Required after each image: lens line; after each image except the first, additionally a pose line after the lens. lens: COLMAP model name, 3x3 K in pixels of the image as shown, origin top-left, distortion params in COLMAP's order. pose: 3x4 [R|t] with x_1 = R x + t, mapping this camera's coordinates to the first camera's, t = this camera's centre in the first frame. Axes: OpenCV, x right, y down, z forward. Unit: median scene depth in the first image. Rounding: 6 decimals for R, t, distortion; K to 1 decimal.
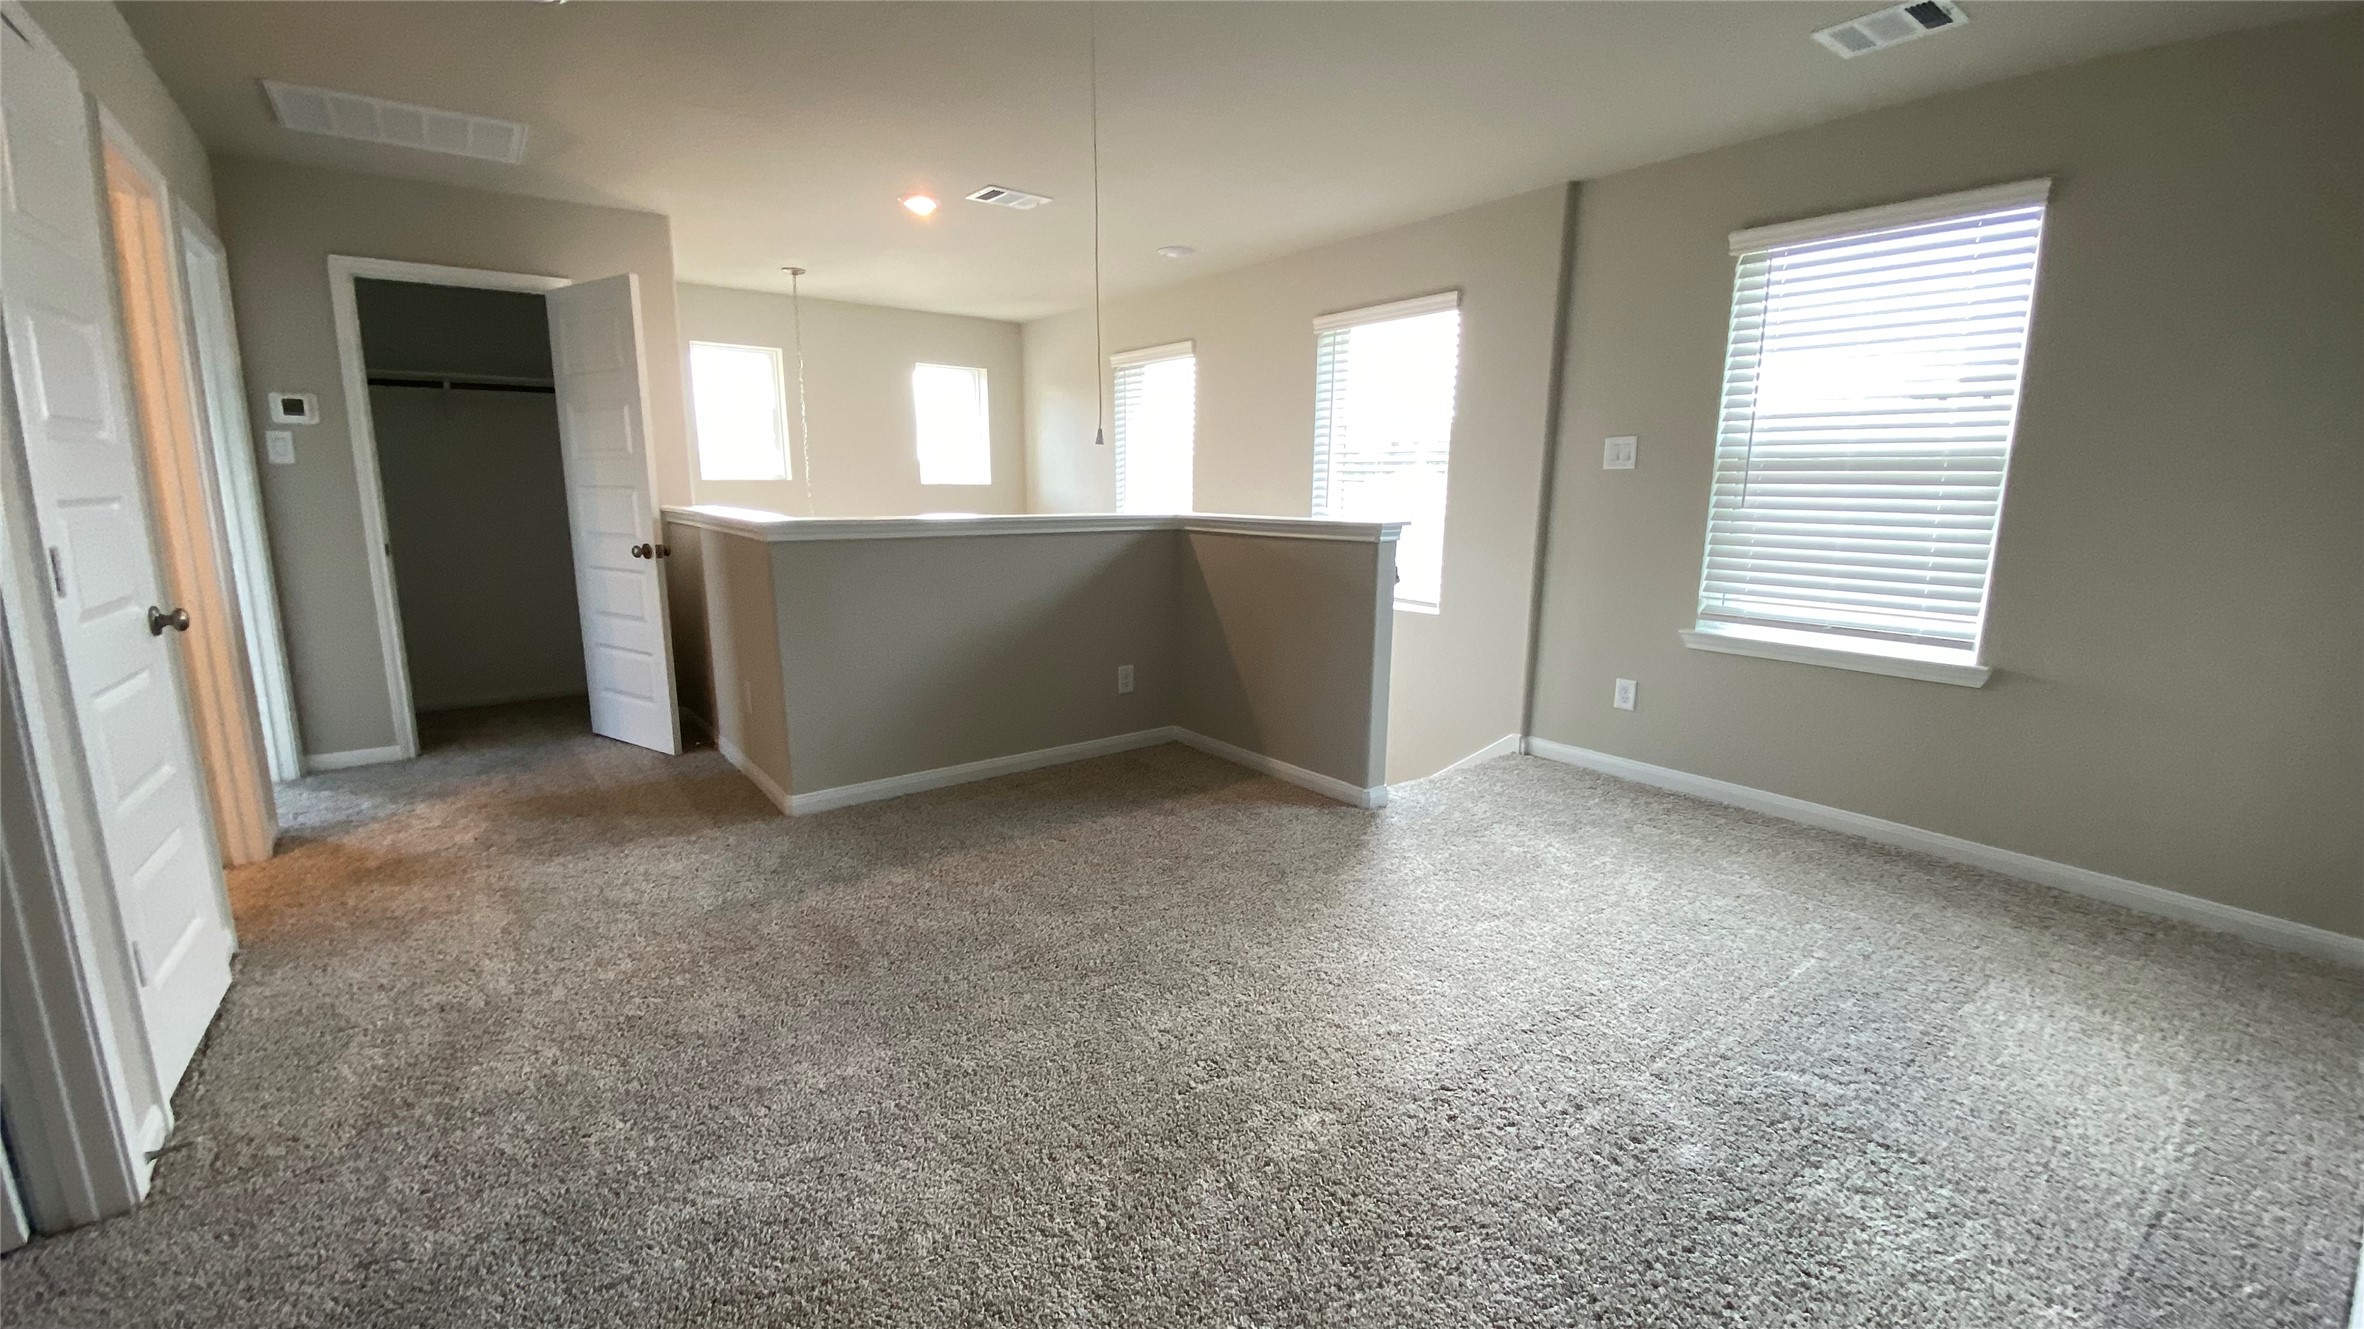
lens RADIAL K [[944.8, 0, 1184.5], [0, 944.8, 658.6], [0, 0, 1]] dist [0.000554, -0.006558]
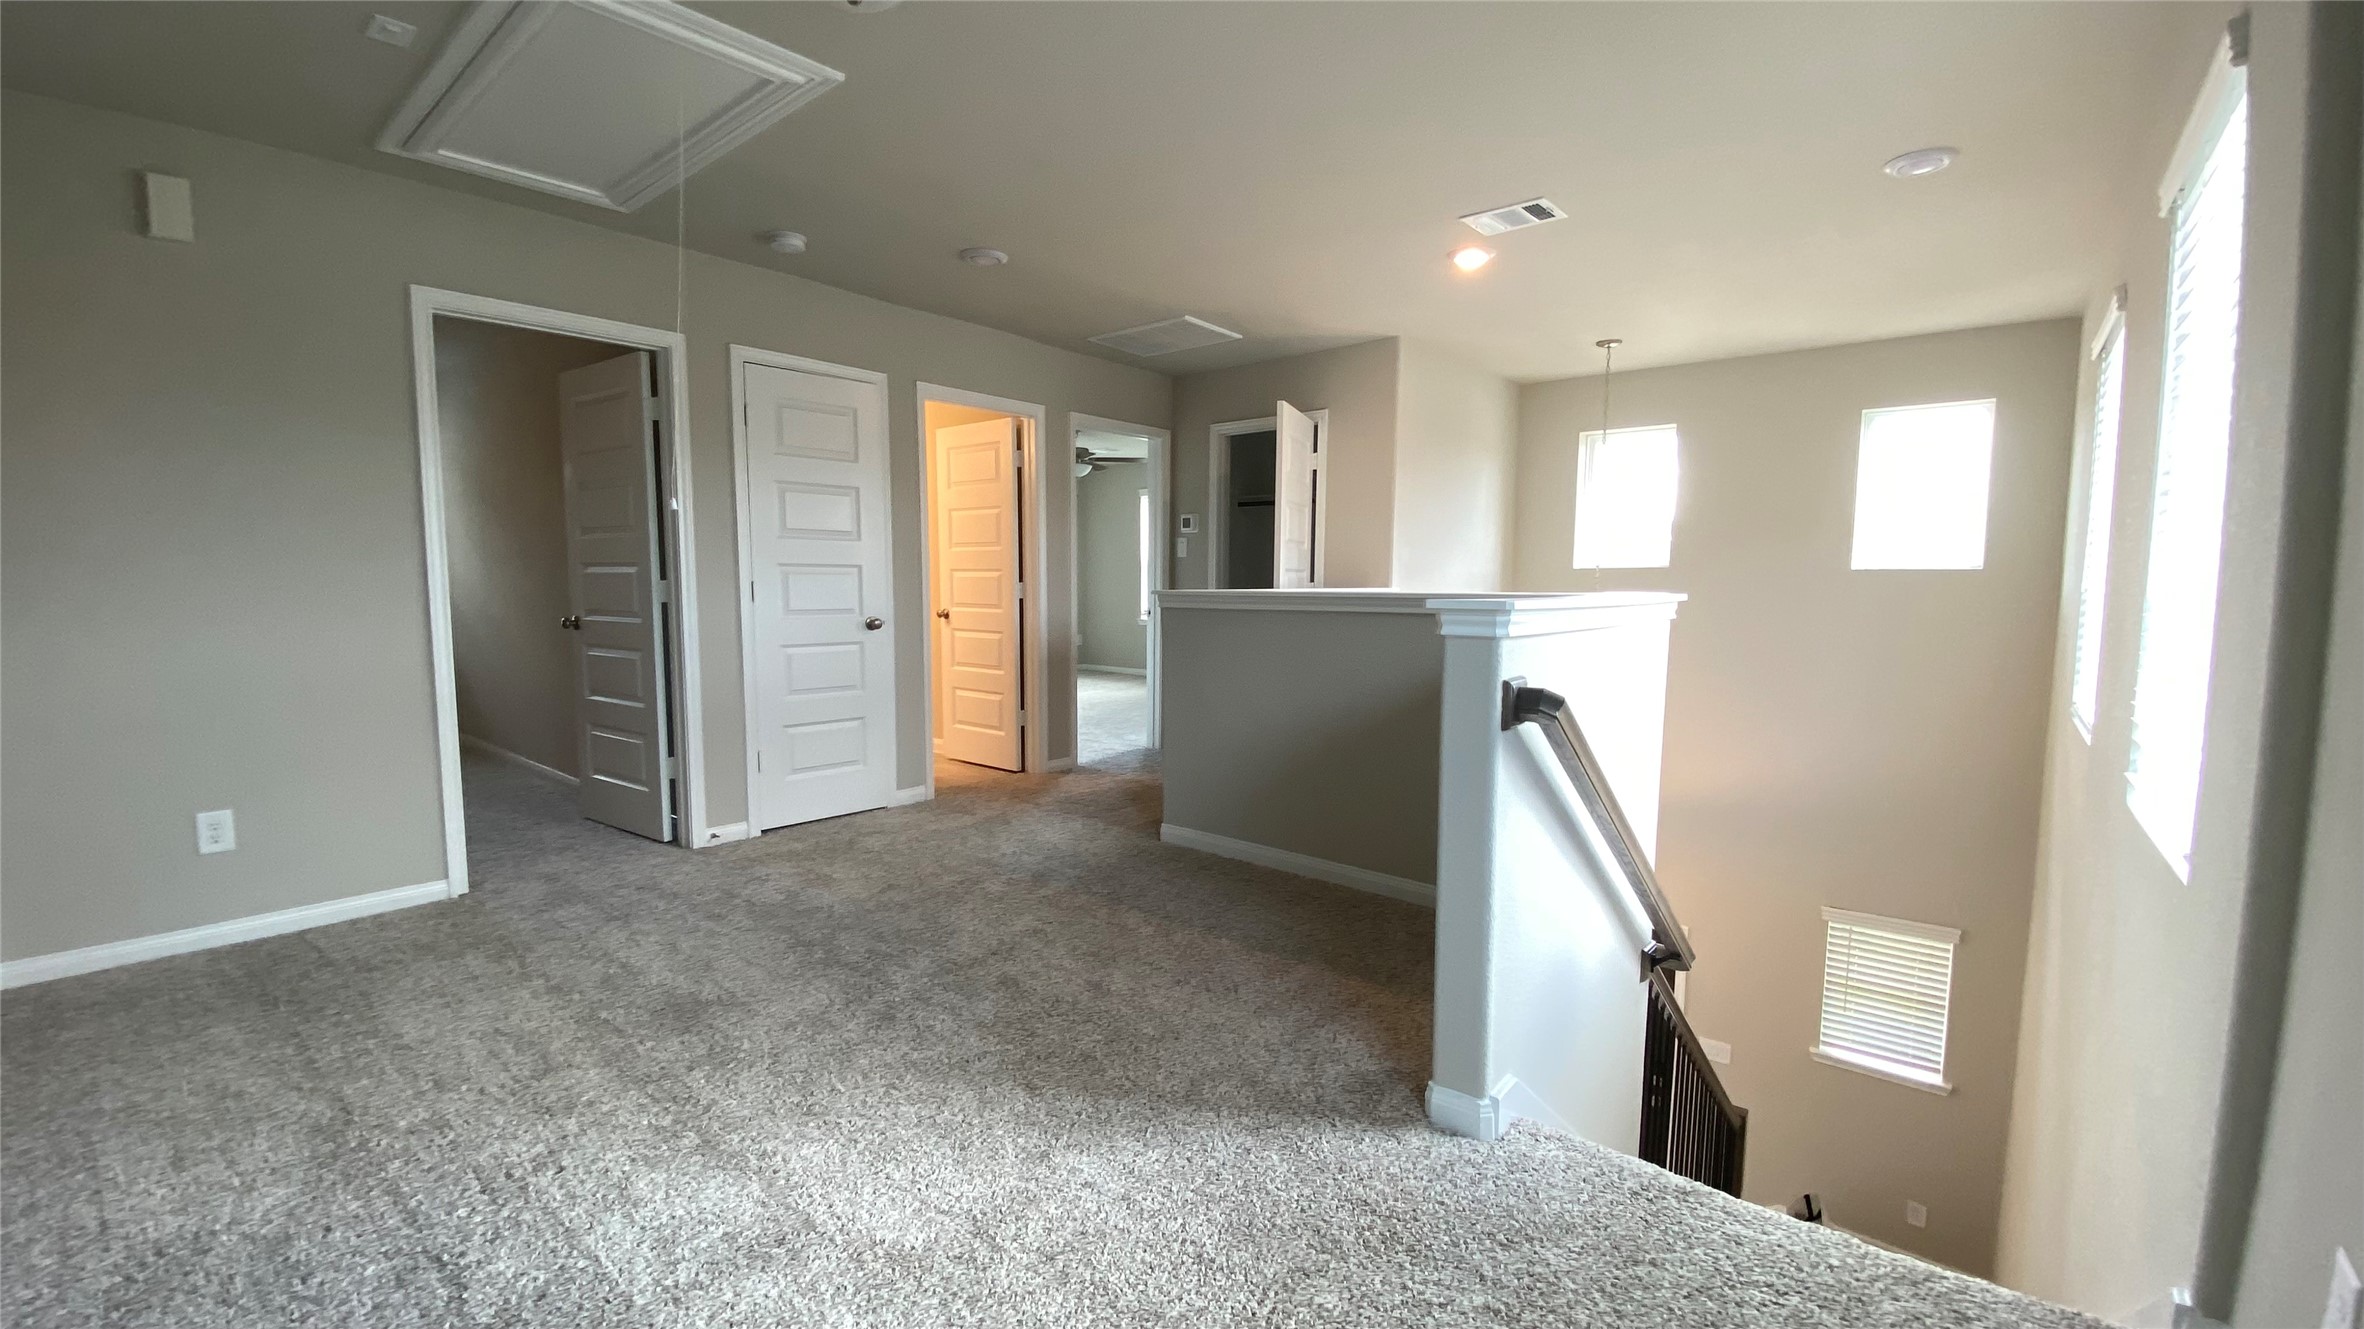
lens RADIAL K [[944.8, 0, 1184.8], [0, 944.8, 667.6], [0, 0, 1]] dist [0.000554, -0.006558]
pose [[0.193719, 0.081738, -0.977646, 0.665621], [-0.183345, 0.981982, 0.045771, -0.095146], [0.963772, 0.170380, 0.205215, 0.698715]]
